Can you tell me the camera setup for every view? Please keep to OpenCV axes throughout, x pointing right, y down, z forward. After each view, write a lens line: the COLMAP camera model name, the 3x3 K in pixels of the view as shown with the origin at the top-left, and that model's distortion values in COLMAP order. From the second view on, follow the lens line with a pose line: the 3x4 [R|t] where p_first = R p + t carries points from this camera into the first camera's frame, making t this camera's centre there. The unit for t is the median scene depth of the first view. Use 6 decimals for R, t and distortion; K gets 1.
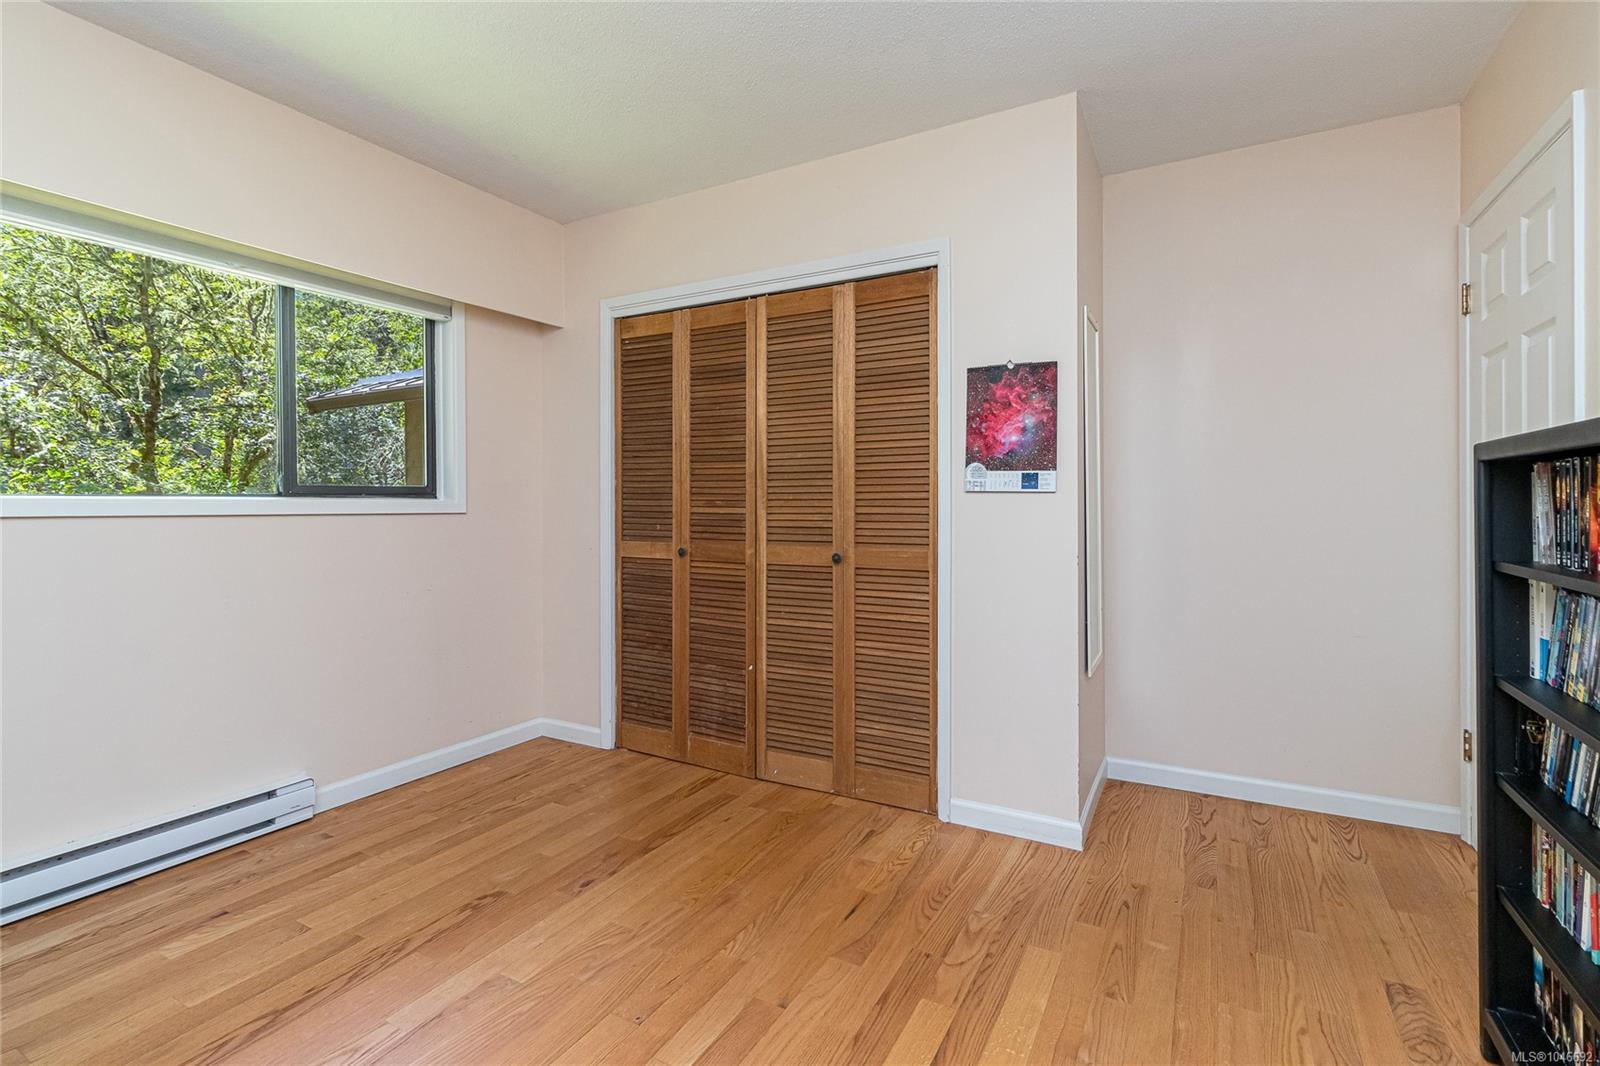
lens RADIAL K [[739.0, 0, 821.4], [0, 739.0, 499.6], [0, 0, 1]] dist [0.003091, -0.000349]
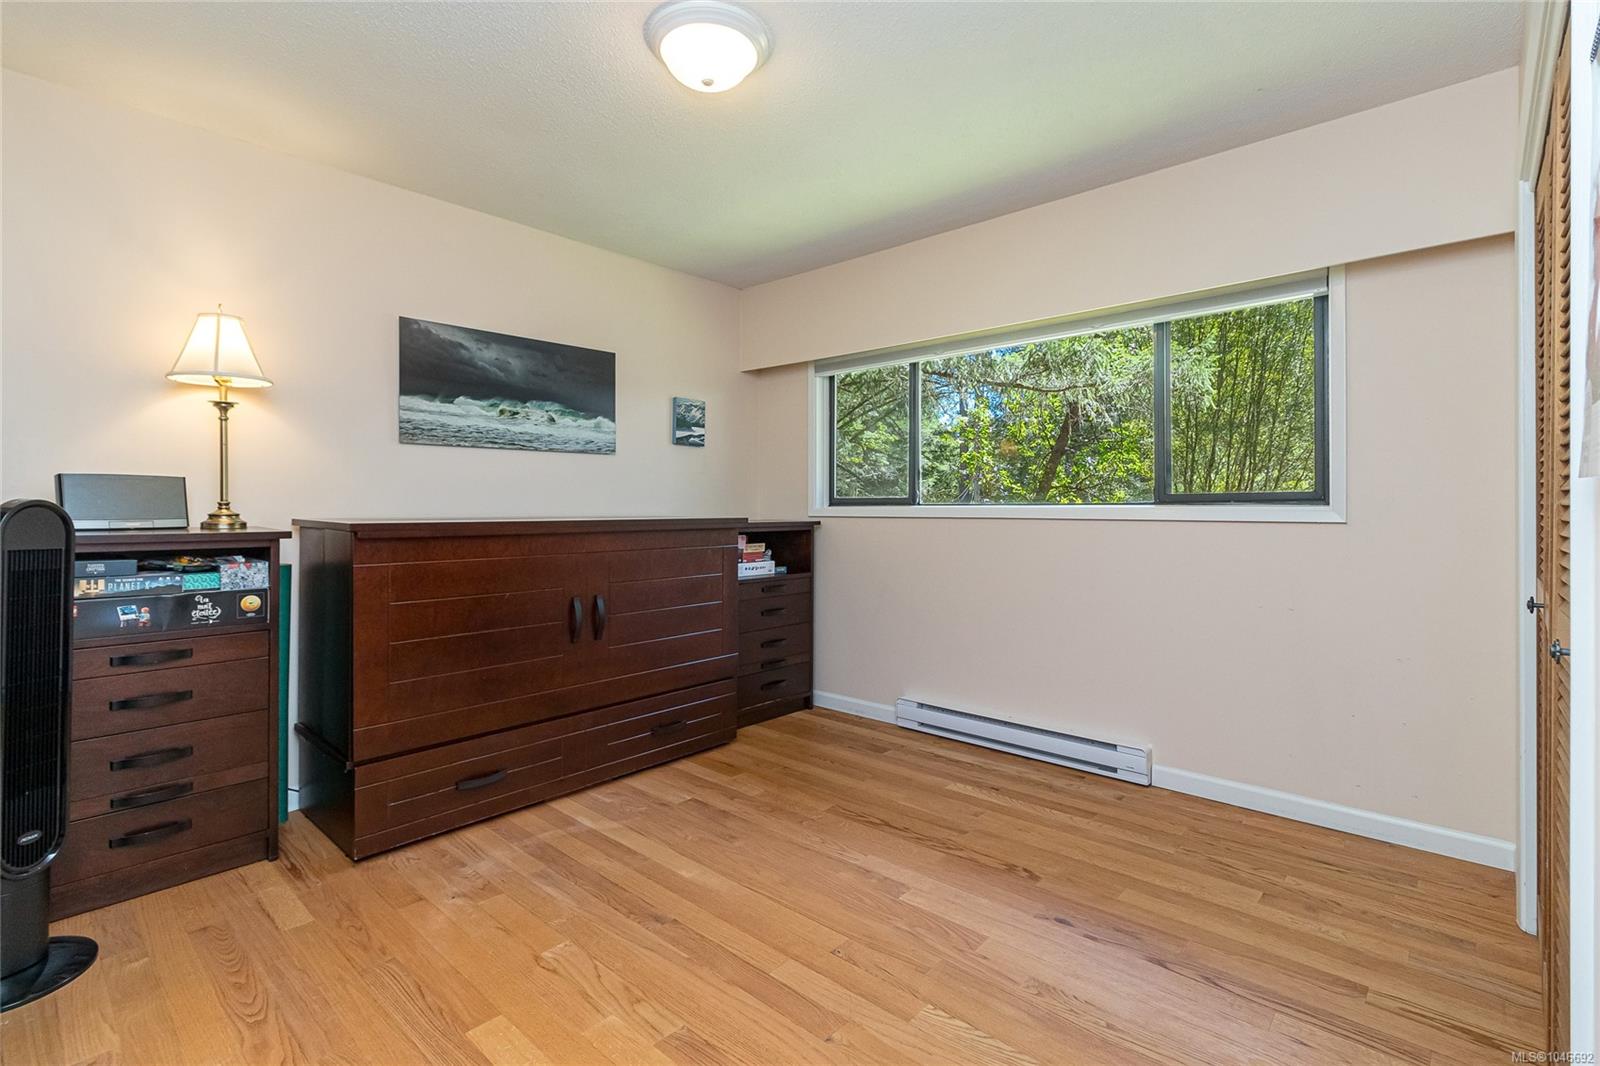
lens RADIAL K [[739.0, 0, 779.0], [0, 739.0, 510.2], [0, 0, 1]] dist [0.003091, -0.000349]
pose [[-0.260753, 0.003929, -0.965398, 0.588875], [0.005979, 0.999979, 0.002455, -0.002052], [0.965387, -0.005132, -0.260771, 0.789774]]
